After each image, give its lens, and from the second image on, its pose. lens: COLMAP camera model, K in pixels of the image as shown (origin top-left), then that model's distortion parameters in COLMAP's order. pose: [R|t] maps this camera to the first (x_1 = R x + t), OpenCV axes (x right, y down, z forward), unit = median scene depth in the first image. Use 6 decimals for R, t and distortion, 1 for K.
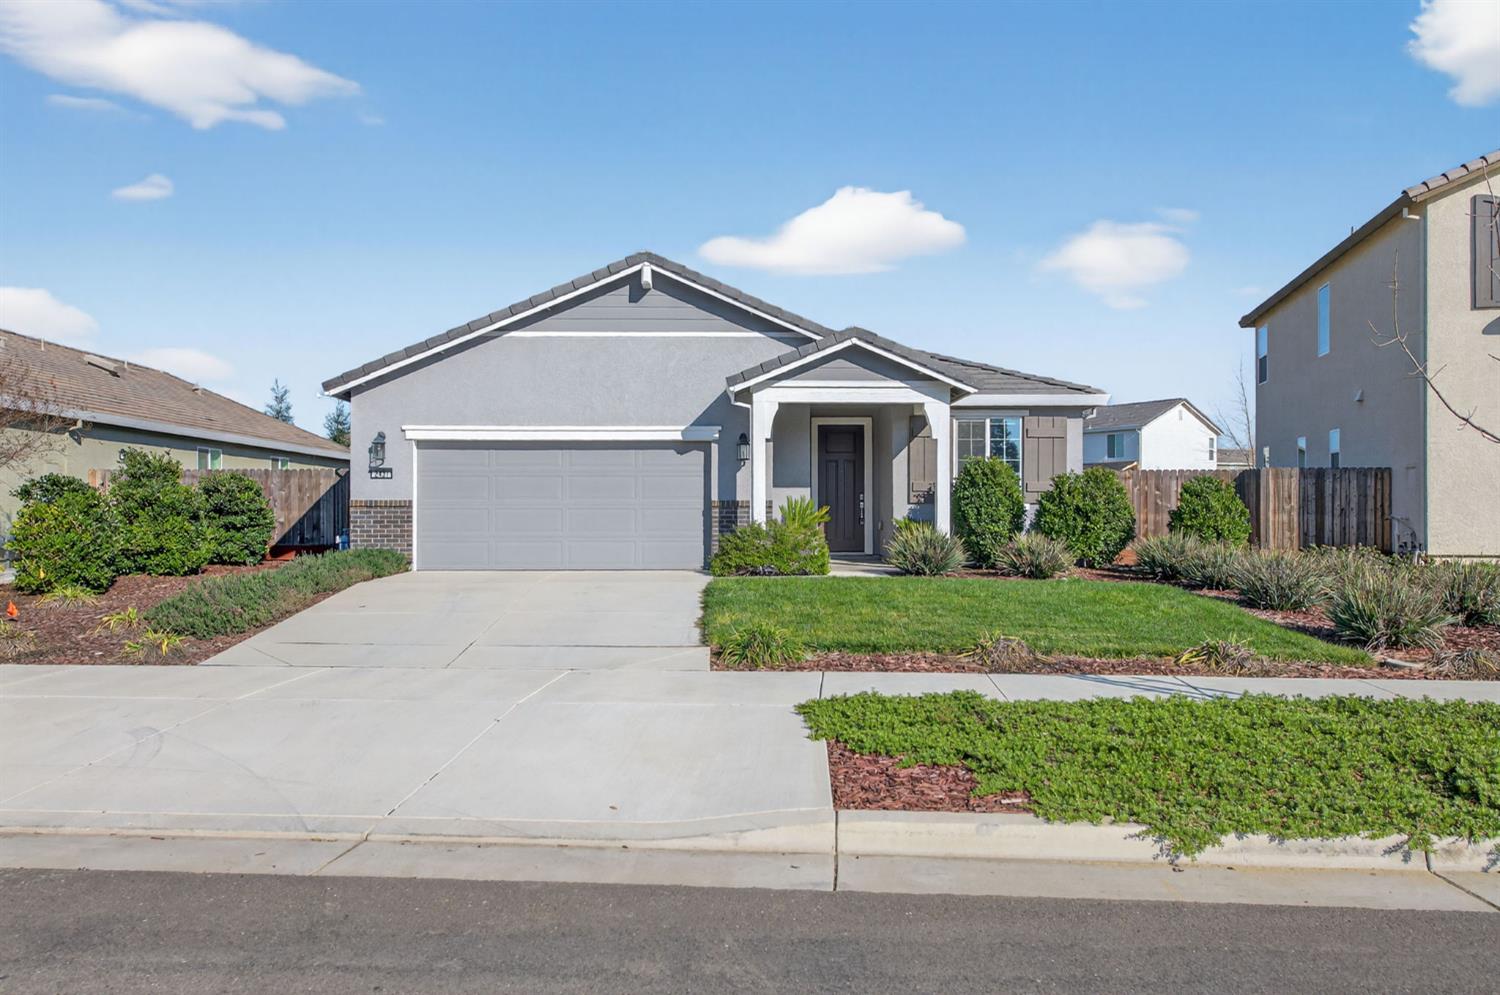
lens RADIAL K [[622.2, 0, 748.3], [0, 622.2, 521.7], [0, 0, 1]] dist [-0.000207, 0.000039]
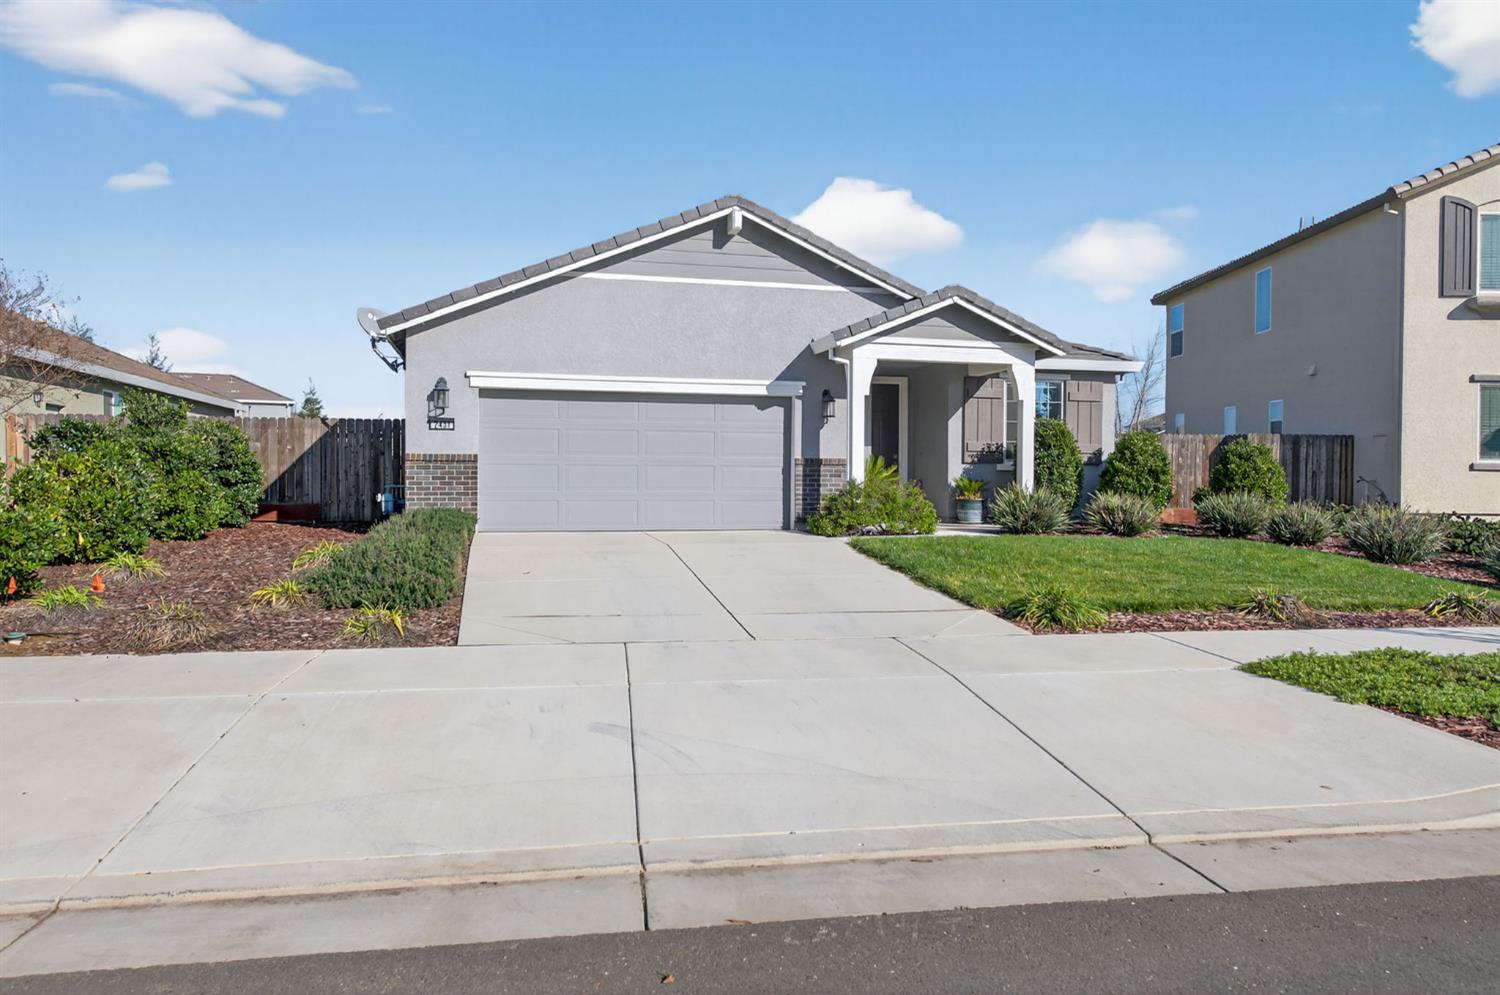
lens RADIAL K [[622.3, 0, 679.1], [0, 622.3, 489.1], [0, 0, 1]] dist [0.001424, 0.000142]
pose [[0.989996, 0.003660, 0.141046, -0.378123], [-0.005496, 0.999905, 0.012631, 0.002792], [-0.140986, -0.013280, 0.989923, 0.064969]]
